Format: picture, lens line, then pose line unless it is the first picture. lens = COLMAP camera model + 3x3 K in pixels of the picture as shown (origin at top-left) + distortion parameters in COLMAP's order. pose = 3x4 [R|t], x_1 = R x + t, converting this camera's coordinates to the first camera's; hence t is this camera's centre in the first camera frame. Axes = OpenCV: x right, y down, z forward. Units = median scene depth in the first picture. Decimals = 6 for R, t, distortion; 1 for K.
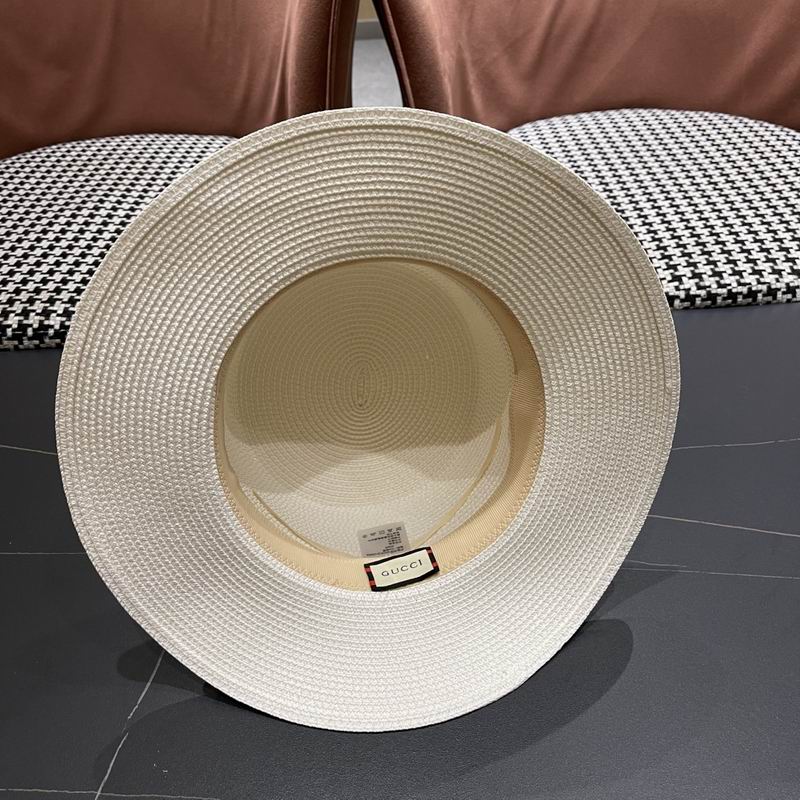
lens RADIAL K [[825.1, 0, 403.4], [0, 825.1, 402.6], [0, 0, 1]] dist [0.013455, 0.000000]
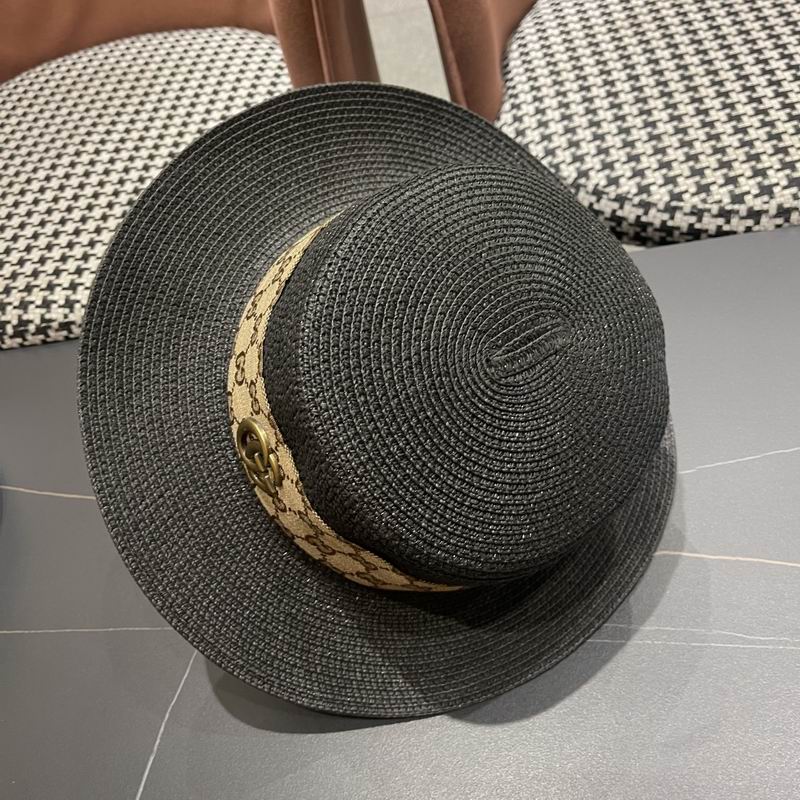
lens RADIAL K [[825.1, 0, 398.8], [0, 825.1, 405.5], [0, 0, 1]] dist [0.013455, 0.000000]
pose [[0.986708, -0.065443, -0.148745, 0.072614], [0.094551, 0.975638, 0.197965, -0.130652], [0.132166, -0.209398, 0.968857, 0.177282]]
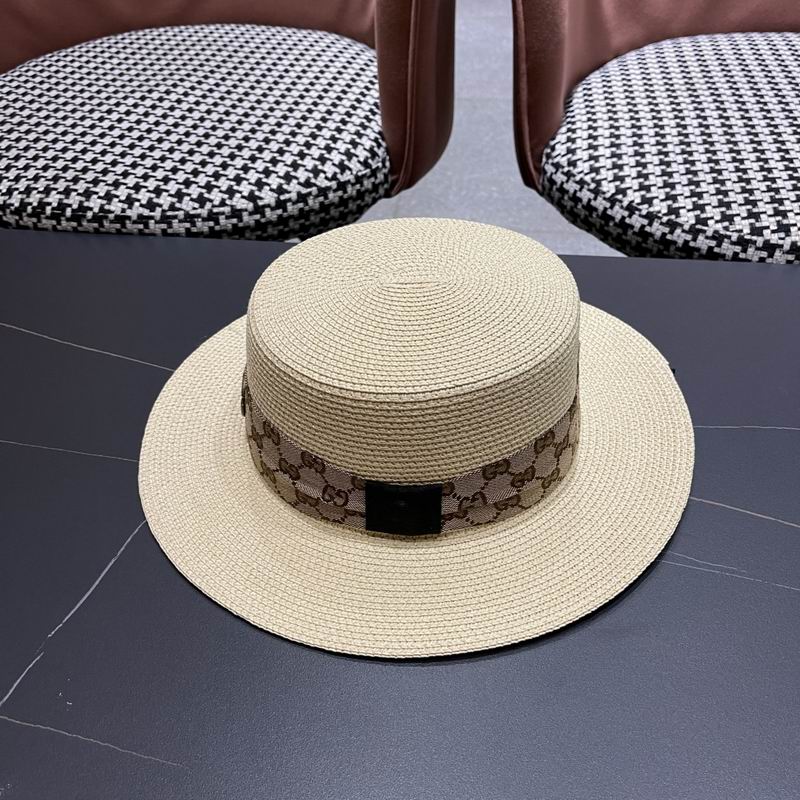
lens RADIAL K [[825.1, 0, 404.1], [0, 825.1, 410.9], [0, 0, 1]] dist [0.013455, 0.000000]
pose [[0.980313, 0.133428, -0.145545, 0.077841], [-0.123848, 0.989609, 0.073048, 0.019428], [0.153779, -0.053585, 0.986651, 0.117854]]
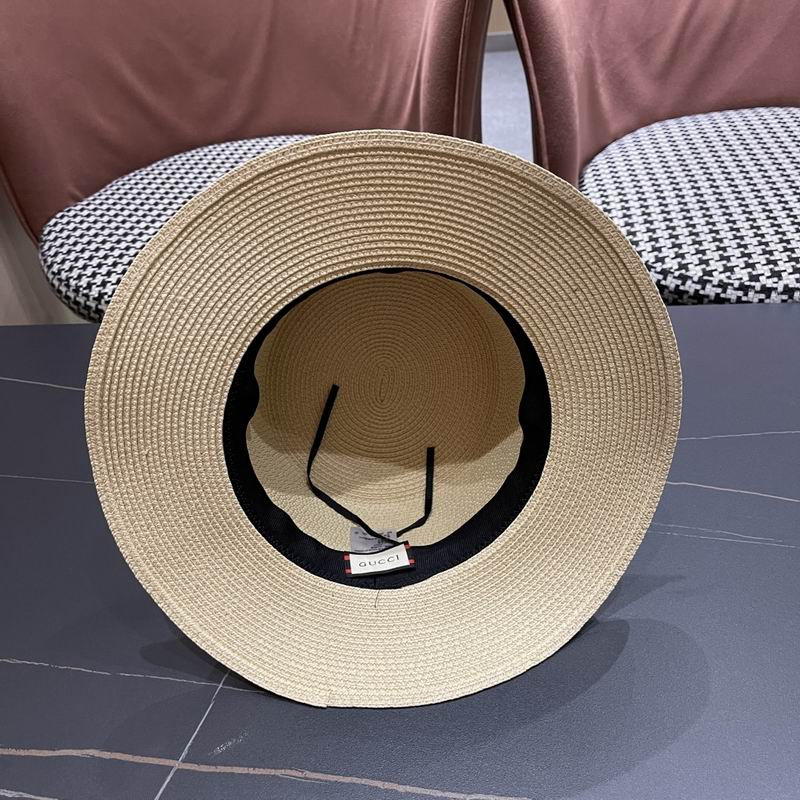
lens RADIAL K [[825.1, 0, 397.9], [0, 825.1, 404.3], [0, 0, 1]] dist [0.013455, 0.000000]
pose [[0.986203, 0.047803, -0.158486, 0.020274], [-0.050226, 0.998674, -0.011314, 0.044242], [0.157735, 0.019118, 0.987296, -0.055770]]
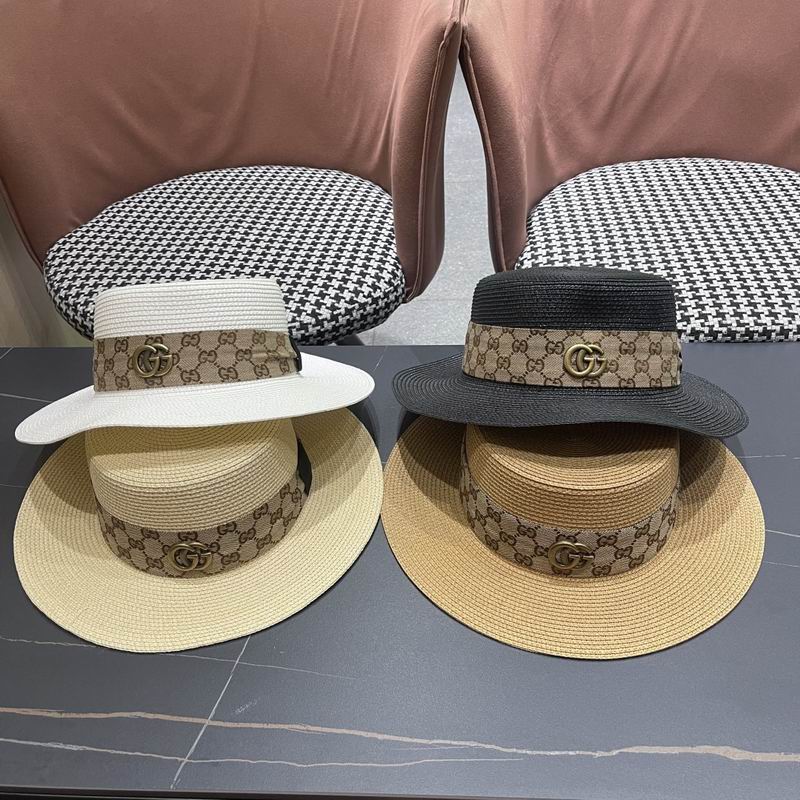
lens RADIAL K [[825.1, 0, 406.2], [0, 825.1, 407.1], [0, 0, 1]] dist [0.013455, 0.000000]
pose [[0.993765, 0.061749, -0.092835, 0.020043], [-0.060414, 0.998026, 0.017129, -0.012488], [0.093709, -0.011414, 0.995534, -0.231971]]
